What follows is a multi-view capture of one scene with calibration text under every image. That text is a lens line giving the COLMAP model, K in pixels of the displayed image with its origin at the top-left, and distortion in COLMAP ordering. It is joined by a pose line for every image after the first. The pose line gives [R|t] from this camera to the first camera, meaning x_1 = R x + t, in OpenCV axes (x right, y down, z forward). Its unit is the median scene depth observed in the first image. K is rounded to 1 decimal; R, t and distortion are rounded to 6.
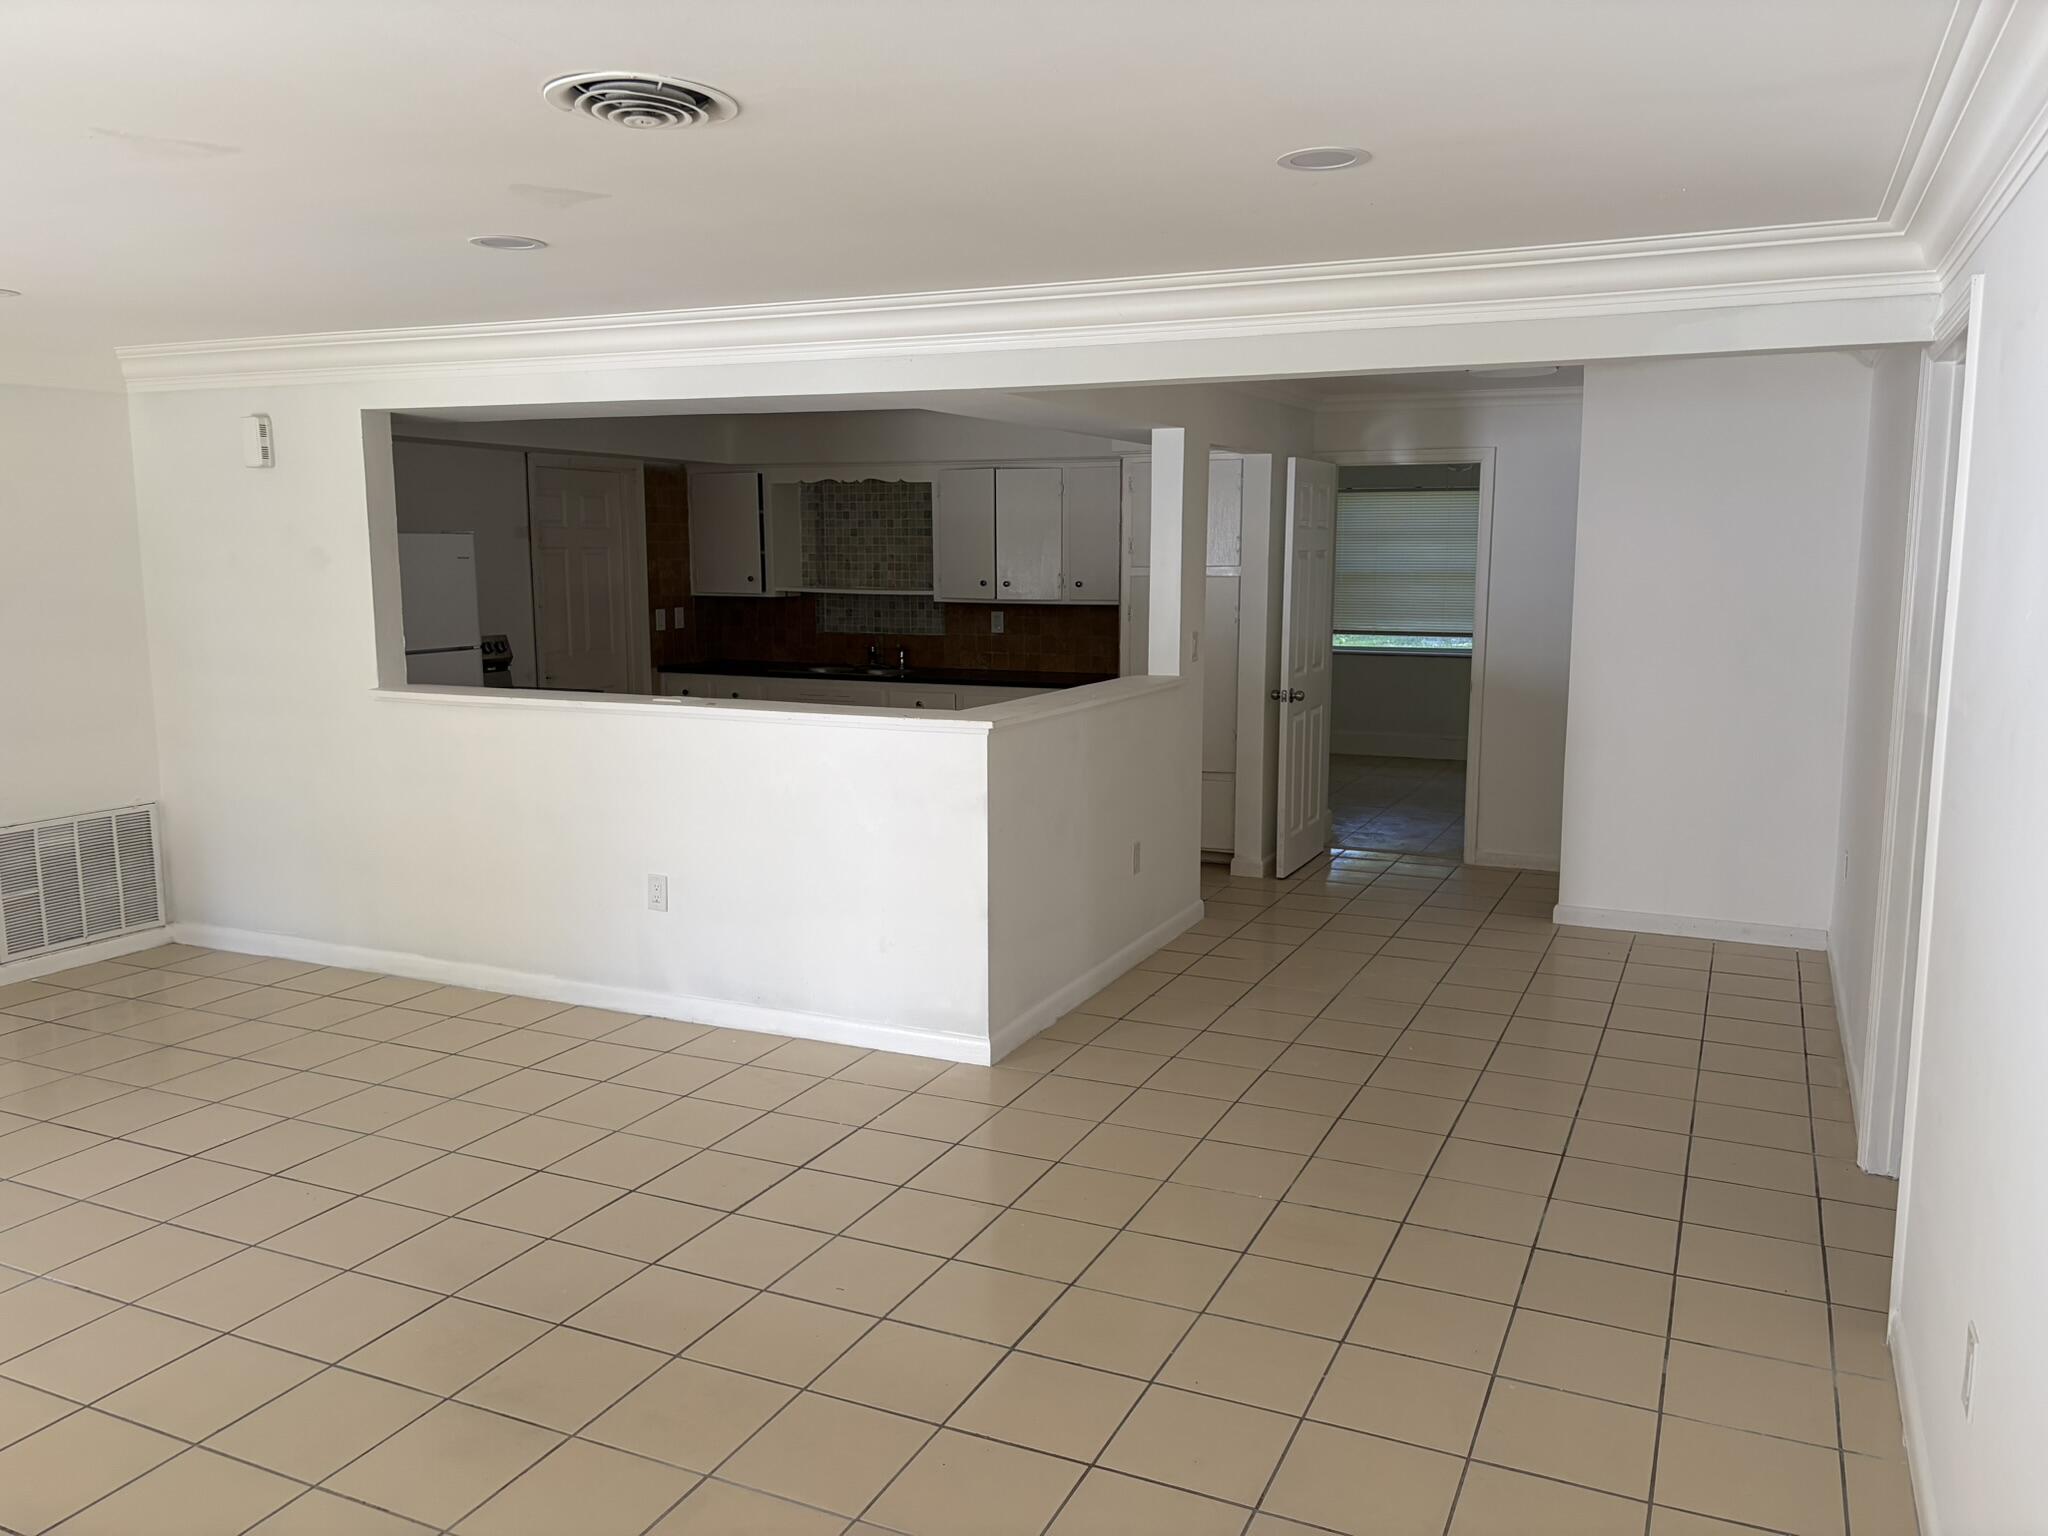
lens RADIAL K [[1535.5, 0, 1035.7], [0, 1535.5, 768.7], [0, 0, 1]] dist [0.235359, -0.427558]
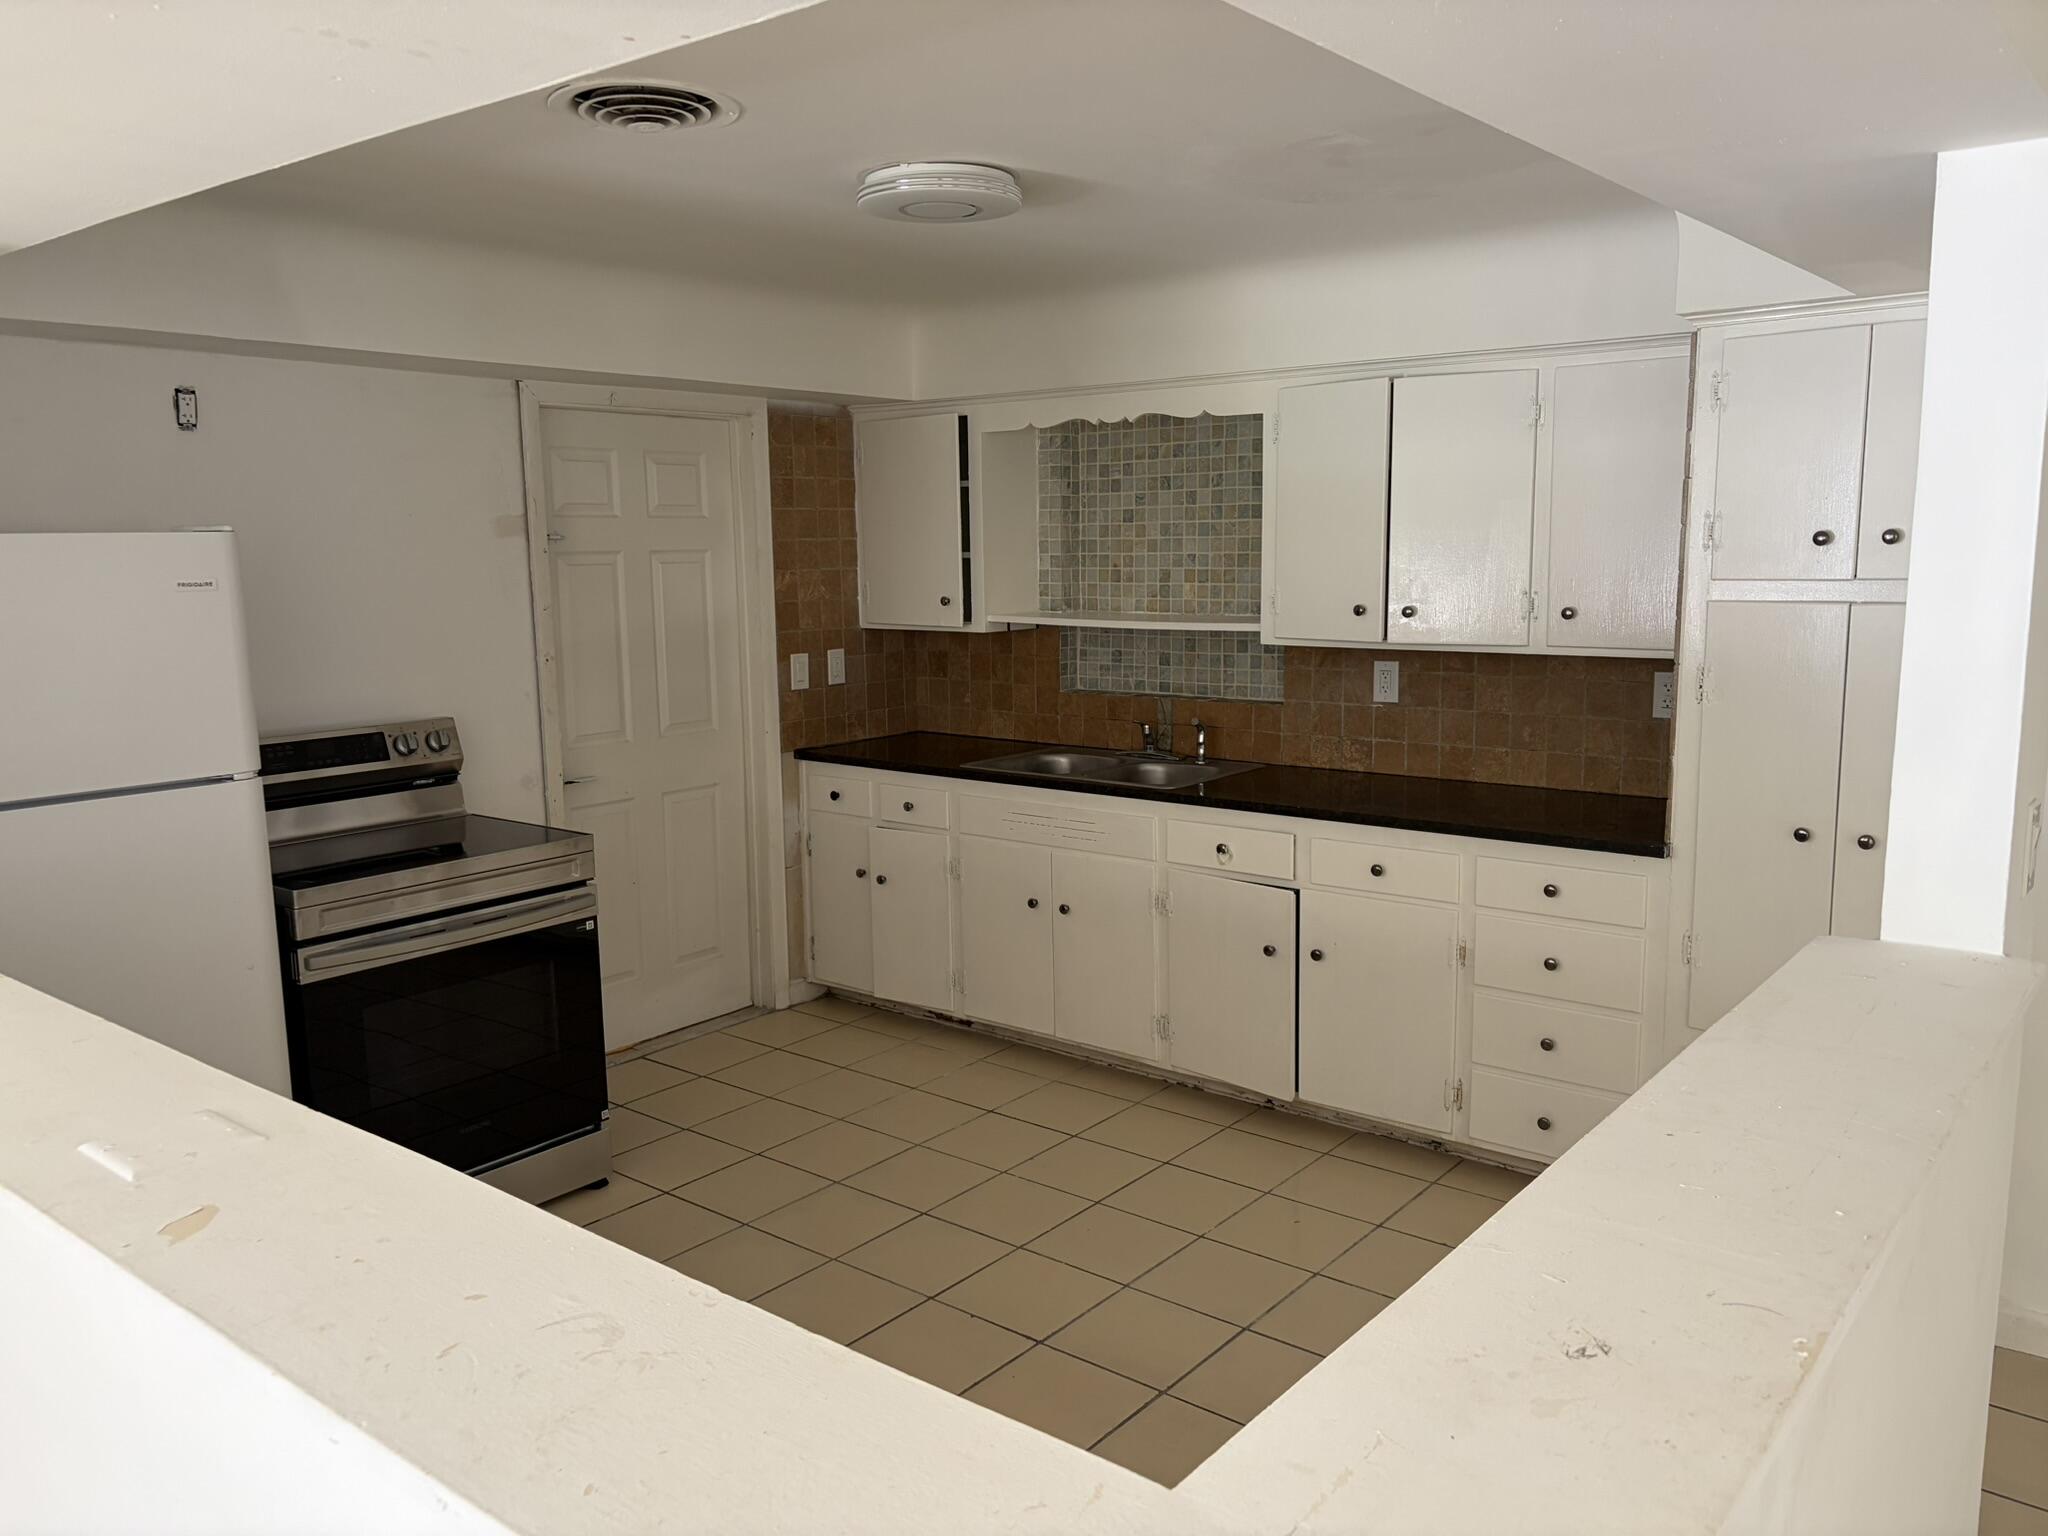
lens RADIAL K [[1535.5, 0, 1035.7], [0, 1535.5, 768.7], [0, 0, 1]] dist [0.235359, -0.427558]
pose [[0.970918, 0.024944, -0.238110, -0.013771], [-0.022657, 0.999667, 0.012338, -0.067851], [0.238339, -0.006585, 0.971160, 0.451791]]
